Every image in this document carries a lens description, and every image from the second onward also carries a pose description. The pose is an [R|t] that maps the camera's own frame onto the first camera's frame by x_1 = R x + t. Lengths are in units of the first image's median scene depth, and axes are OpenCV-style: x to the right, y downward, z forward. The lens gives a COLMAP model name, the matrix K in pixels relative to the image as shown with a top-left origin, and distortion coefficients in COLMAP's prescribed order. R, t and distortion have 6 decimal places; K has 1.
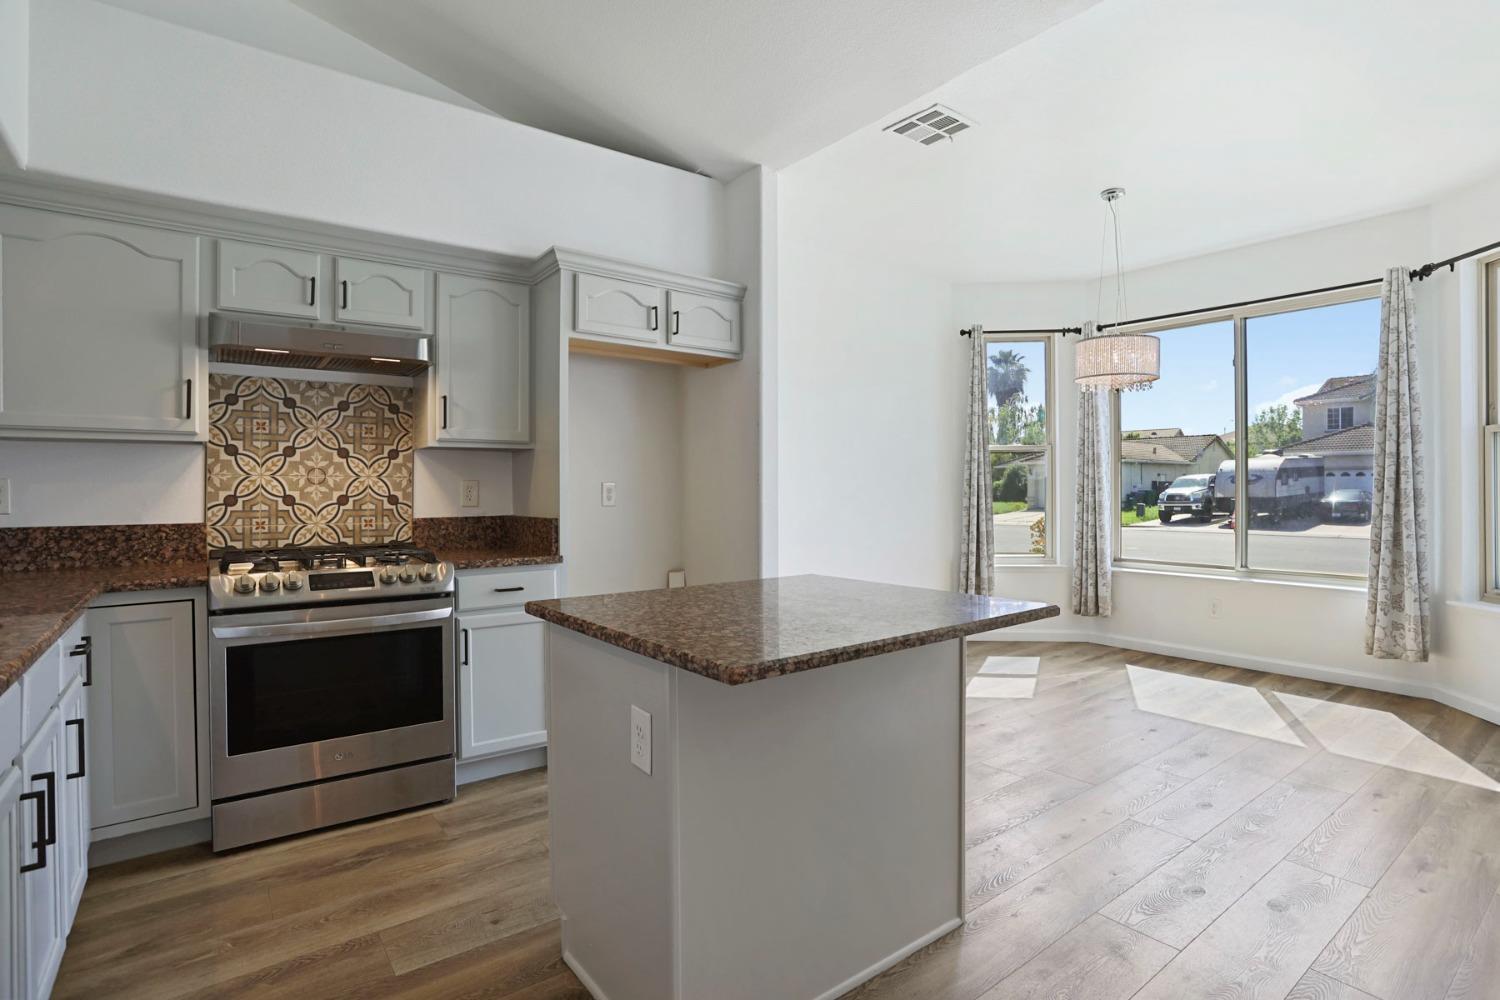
lens RADIAL K [[745.3, 0, 766.5], [0, 745.3, 490.3], [0, 0, 1]] dist [-0.073236, 0.030437]
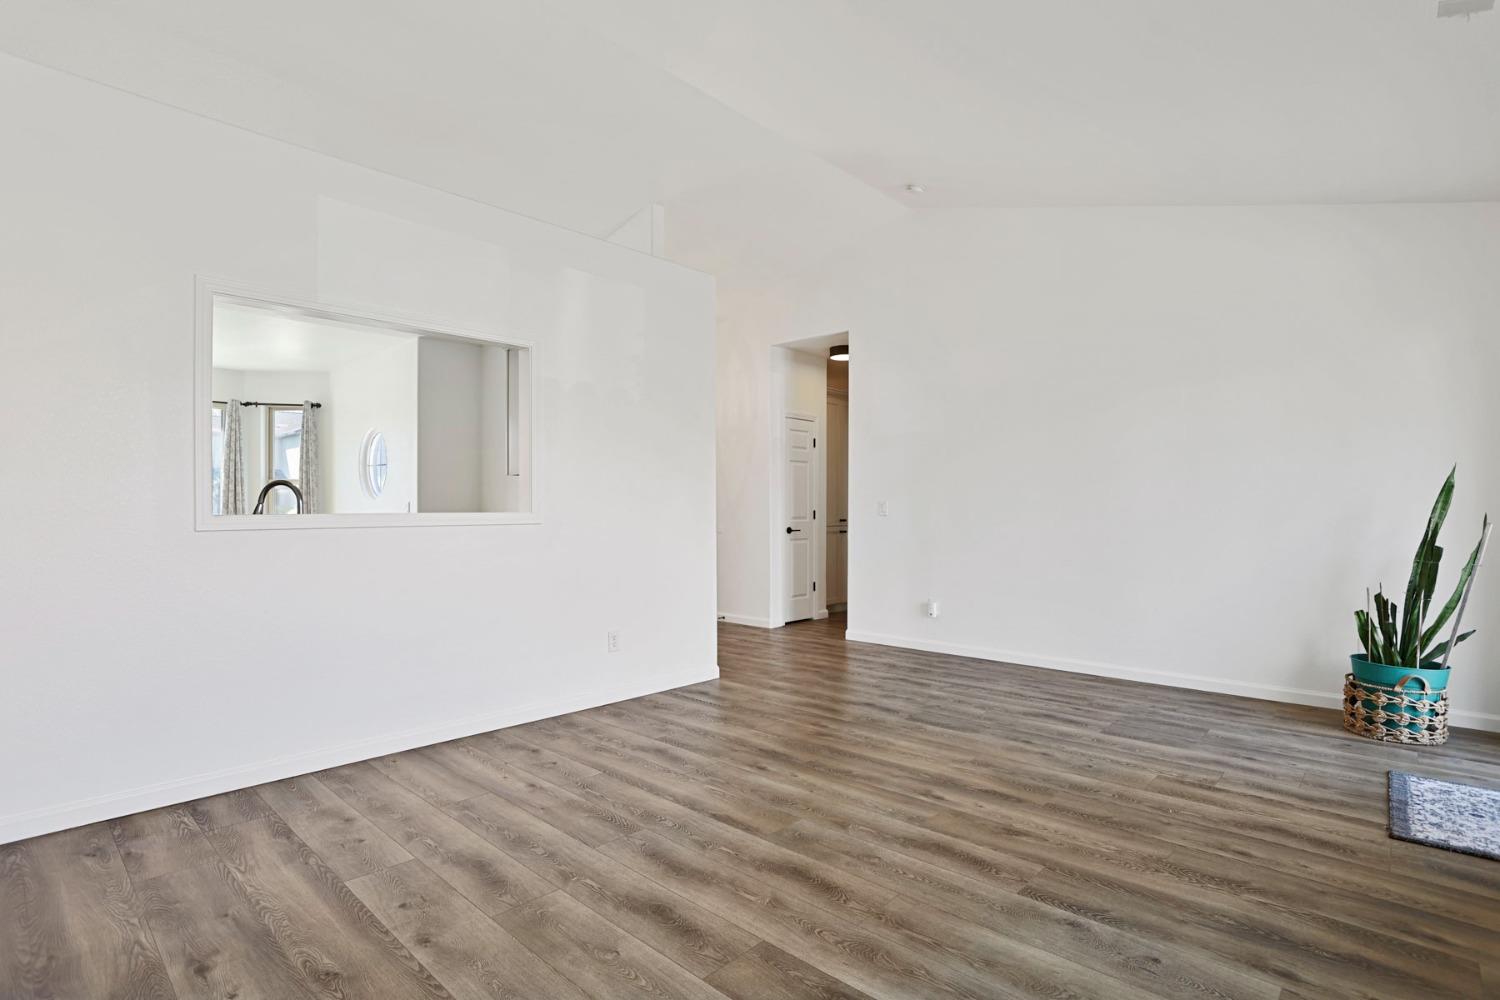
lens RADIAL K [[739.1, 0, 764.5], [0, 739.1, 501.7], [0, 0, 1]] dist [-0.070580, 0.028691]
pose [[-0.176988, 0.011378, 0.984147, -1.833453], [0.003046, 0.999935, -0.011012, 0.010549], [-0.984208, 0.001049, -0.177011, -0.168733]]
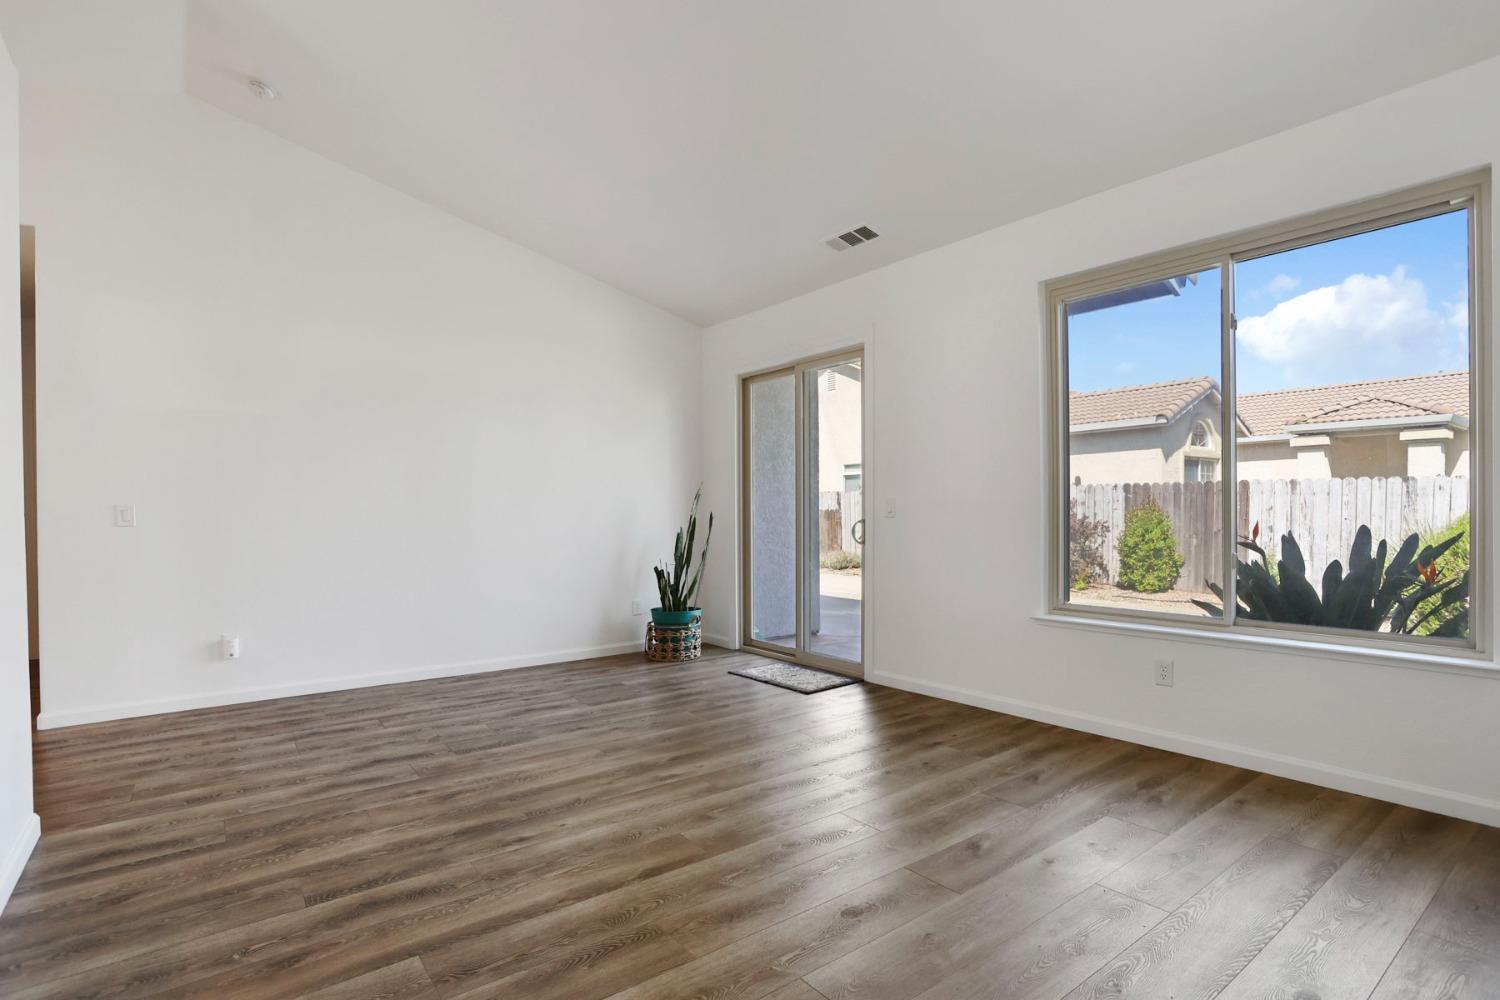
lens RADIAL K [[750.8, 0, 755.0], [0, 750.8, 510.8], [0, 0, 1]] dist [-0.069465, 0.032316]
pose [[-0.999887, 0.014989, 0.001151, -1.034553], [0.014996, 0.999868, 0.006262, 0.008042], [-0.001057, 0.006279, -0.999980, 0.506150]]
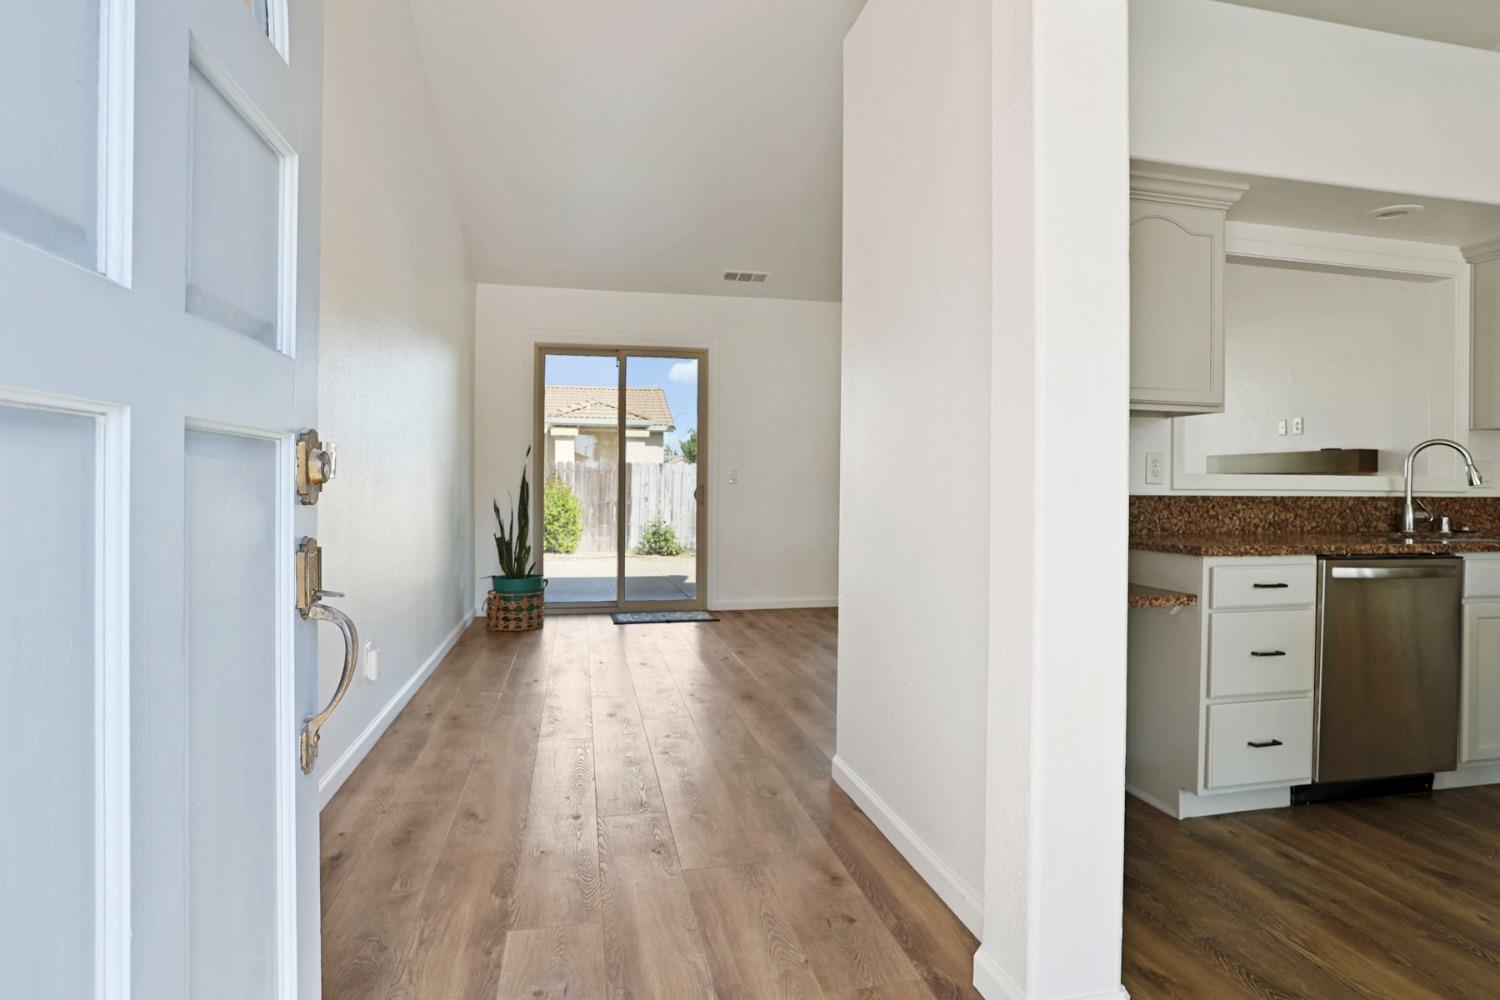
lens RADIAL K [[817.8, 0, 766.4], [0, 817.8, 484.4], [0, 0, 1]] dist [-0.048923, 0.022575]
pose [[-0.421831, 0.001138, -0.906674, 0.791671], [-0.006853, 0.999967, 0.004443, 0.026024], [0.906649, 0.008088, -0.421809, -0.014980]]
